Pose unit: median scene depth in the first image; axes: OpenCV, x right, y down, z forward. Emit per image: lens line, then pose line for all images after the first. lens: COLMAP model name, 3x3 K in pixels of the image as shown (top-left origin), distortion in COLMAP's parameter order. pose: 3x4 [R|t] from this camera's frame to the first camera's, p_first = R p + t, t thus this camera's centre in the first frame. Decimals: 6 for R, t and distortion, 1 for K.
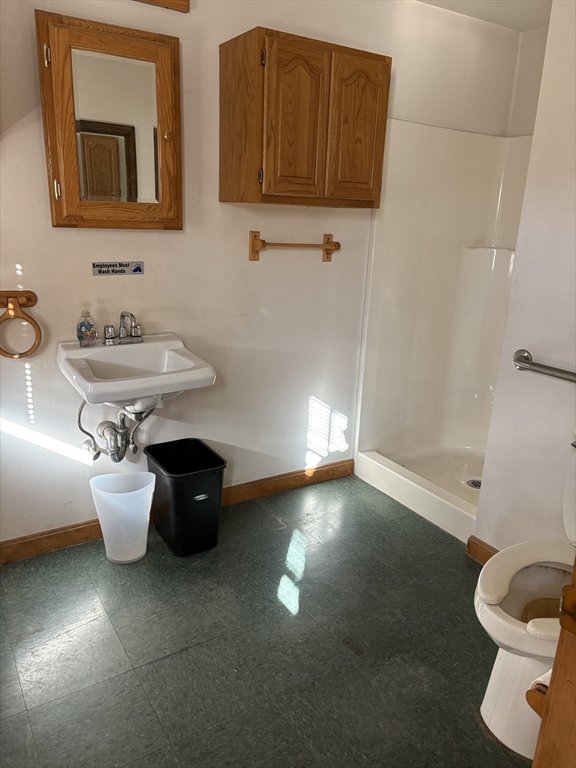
lens RADIAL K [[577.9, 0, 287.4], [0, 577.9, 381.2], [0, 0, 1]] dist [0.059229, -0.056921]
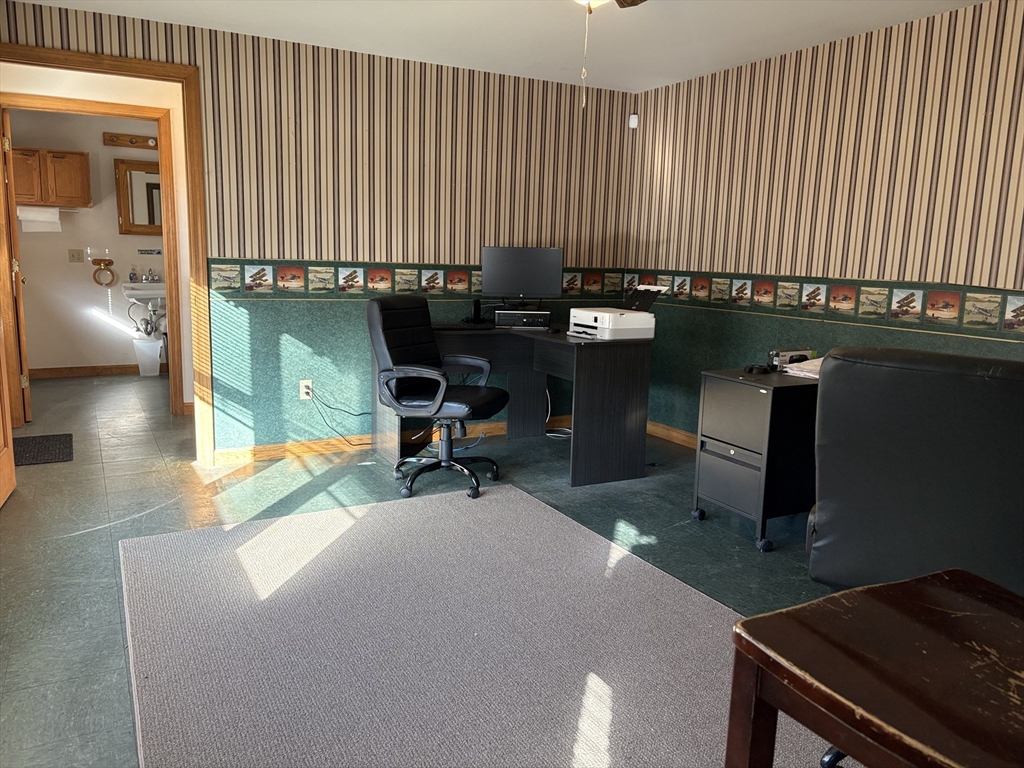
lens RADIAL K [[770.5, 0, 519.2], [0, 770.5, 381.9], [0, 0, 1]] dist [0.059229, -0.056921]
pose [[0.998877, 0.002314, -0.047327, 1.423684], [-0.007307, 0.994382, -0.105601, 0.686421], [0.046817, 0.105828, 0.993282, -2.120730]]
